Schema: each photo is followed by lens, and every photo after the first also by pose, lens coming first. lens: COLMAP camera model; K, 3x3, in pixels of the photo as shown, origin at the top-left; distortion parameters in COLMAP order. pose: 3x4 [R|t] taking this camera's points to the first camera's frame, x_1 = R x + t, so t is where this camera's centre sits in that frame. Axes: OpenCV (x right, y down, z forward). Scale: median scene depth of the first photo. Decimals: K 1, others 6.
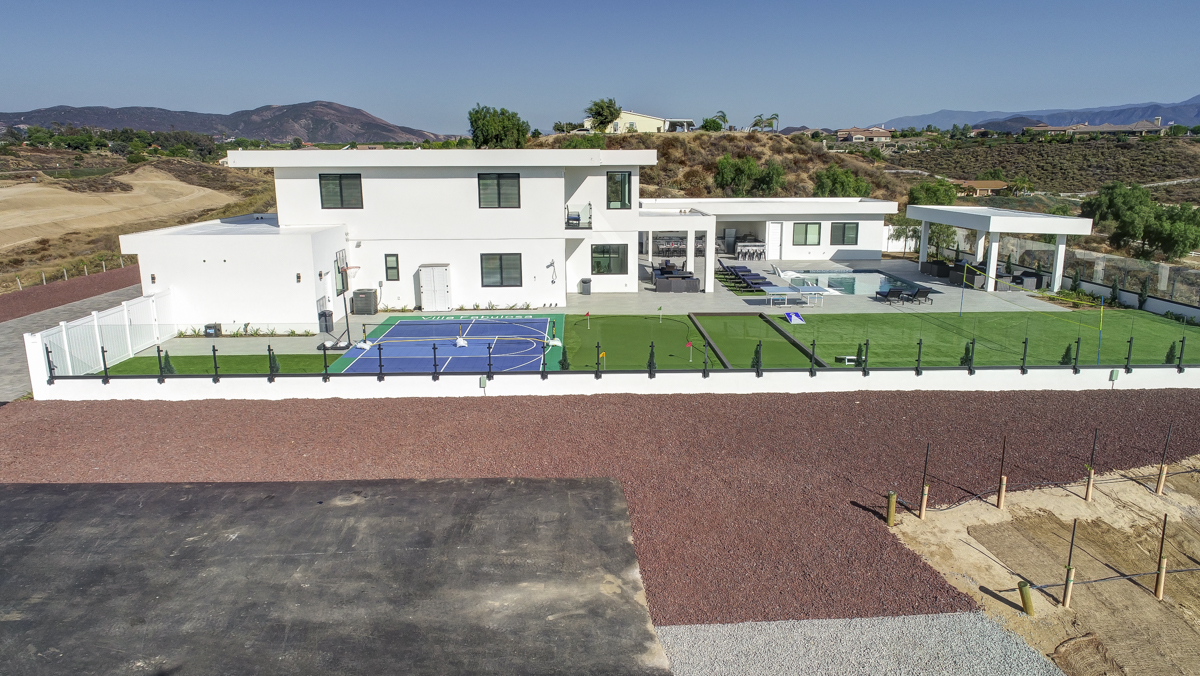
lens RADIAL K [[802.7, 0, 597.8], [0, 802.7, 359.8], [0, 0, 1]] dist [0.002634, -0.002228]
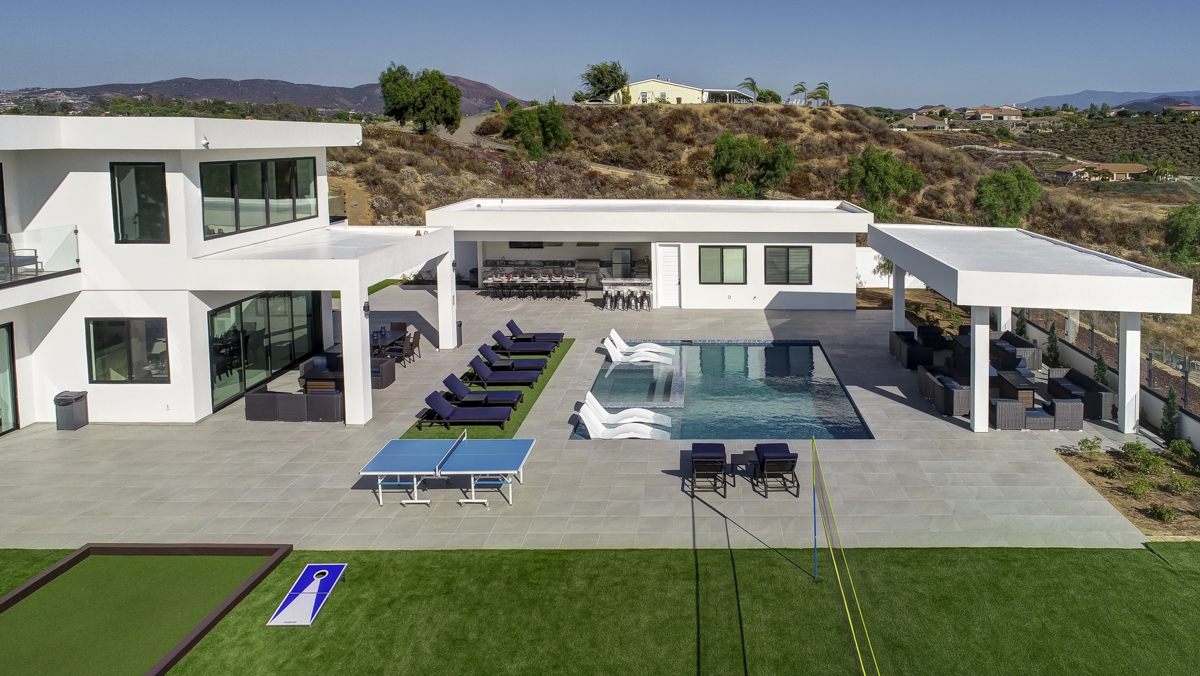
lens RADIAL K [[848.5, 0, 715.4], [0, 848.5, 193.9], [0, 0, 1]] dist [0.002916, 0.001925]
pose [[0.999774, 0.010909, -0.018220, 0.146927], [-0.013937, 0.984412, -0.175322, -0.055086], [0.016024, 0.175537, 0.984343, 0.214317]]
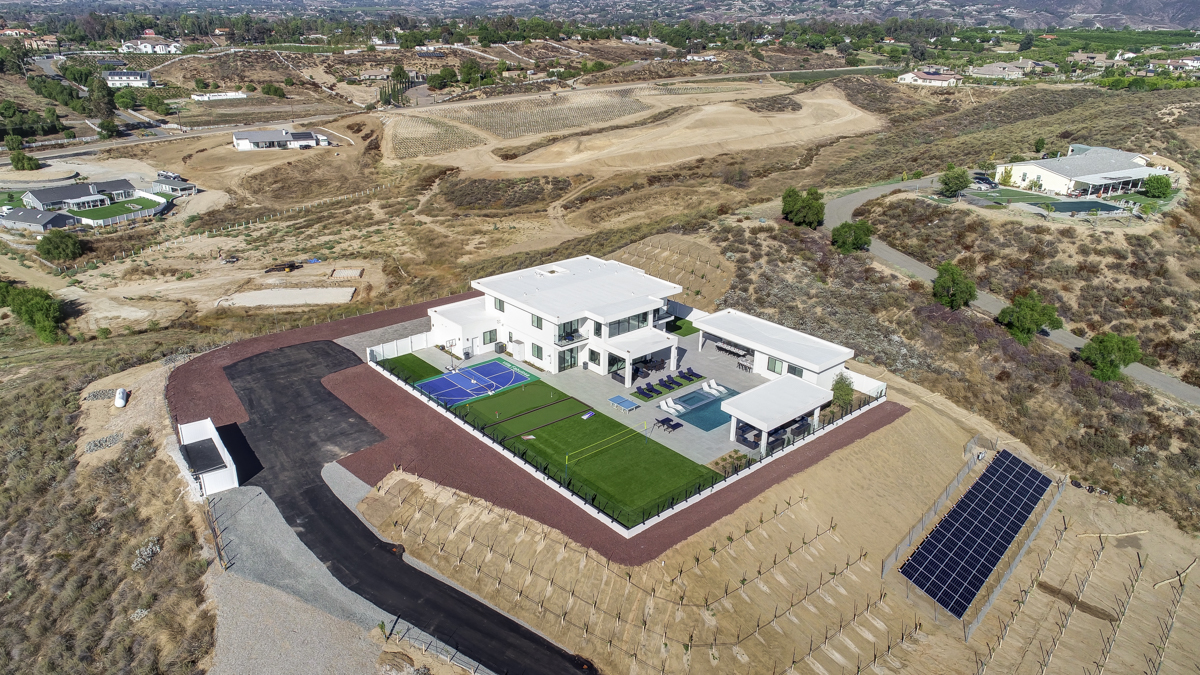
lens RADIAL K [[802.7, 0, 597.8], [0, 802.7, 359.3], [0, 0, 1]] dist [0.002634, -0.002228]
pose [[0.641925, 0.316836, -0.698246, 0.629627], [-0.205620, 0.948413, 0.241317, -0.264783], [0.738683, -0.011334, 0.673958, -0.180955]]
